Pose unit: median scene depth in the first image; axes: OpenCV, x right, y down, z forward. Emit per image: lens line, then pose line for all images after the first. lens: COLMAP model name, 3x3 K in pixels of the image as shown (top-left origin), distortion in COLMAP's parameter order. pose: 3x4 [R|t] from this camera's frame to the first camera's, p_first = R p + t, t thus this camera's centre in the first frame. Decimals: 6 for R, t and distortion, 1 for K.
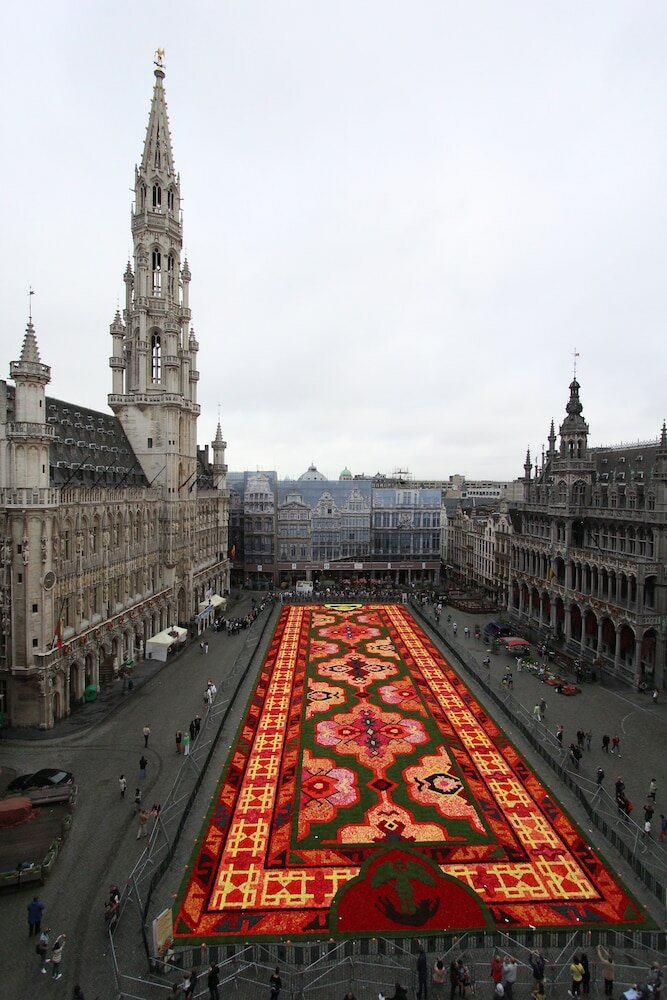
lens RADIAL K [[465.7, 0, 342.2], [0, 465.7, 501.5], [0, 0, 1]] dist [-0.019670, -0.000066]
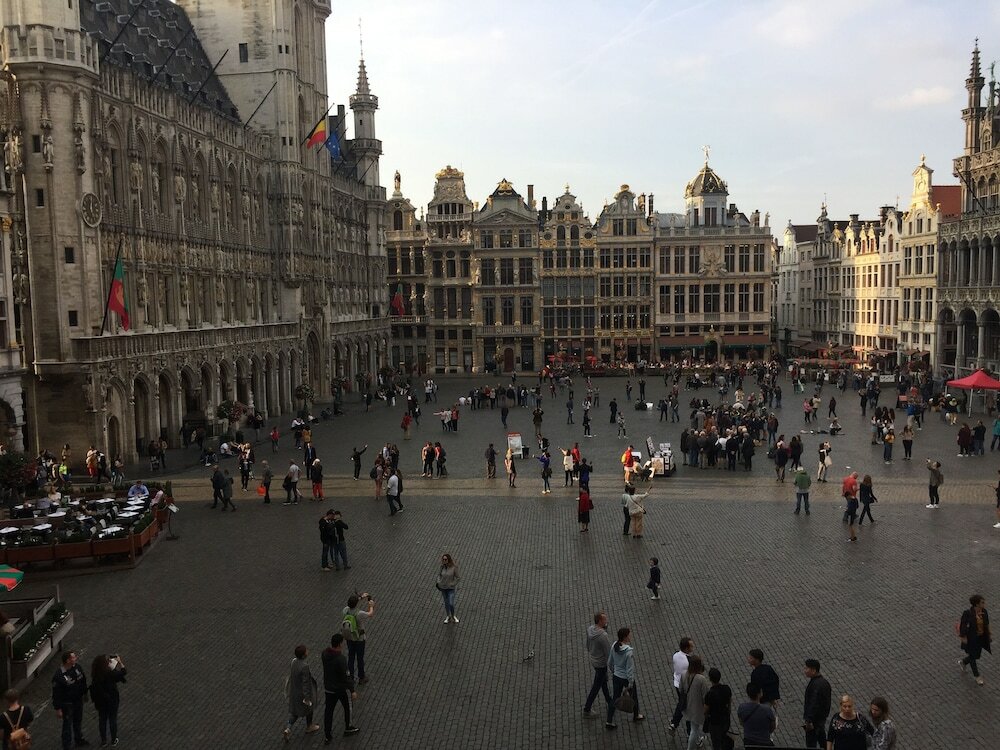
lens RADIAL K [[869.7, 0, 502.0], [0, 869.7, 372.1], [0, 0, 1]] dist [0.079300, -0.083550]
pose [[0.995513, -0.020524, -0.092368, -0.023129], [0.026453, 0.997636, 0.063429, 0.151614], [0.090848, -0.065588, 0.993703, -0.011307]]
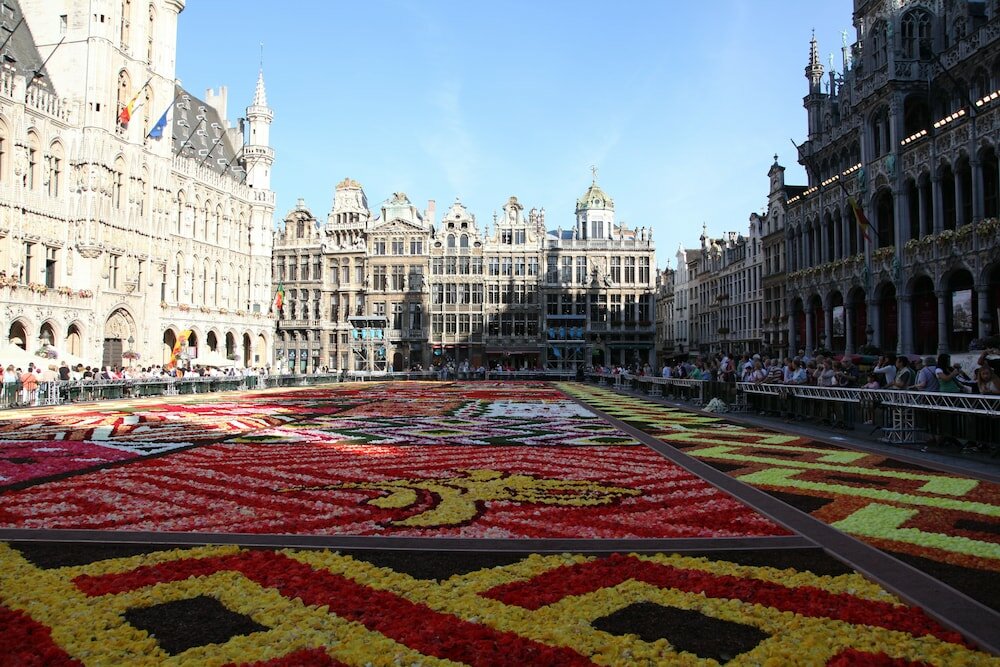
lens RADIAL K [[701.4, 0, 501.1], [0, 701.4, 329.1], [0, 0, 1]] dist [-0.101984, 0.043714]
pose [[0.994364, -0.009484, -0.105595, 0.135358], [0.004506, 0.998872, -0.047277, 0.214754], [0.105924, 0.046535, 0.993285, 0.248882]]
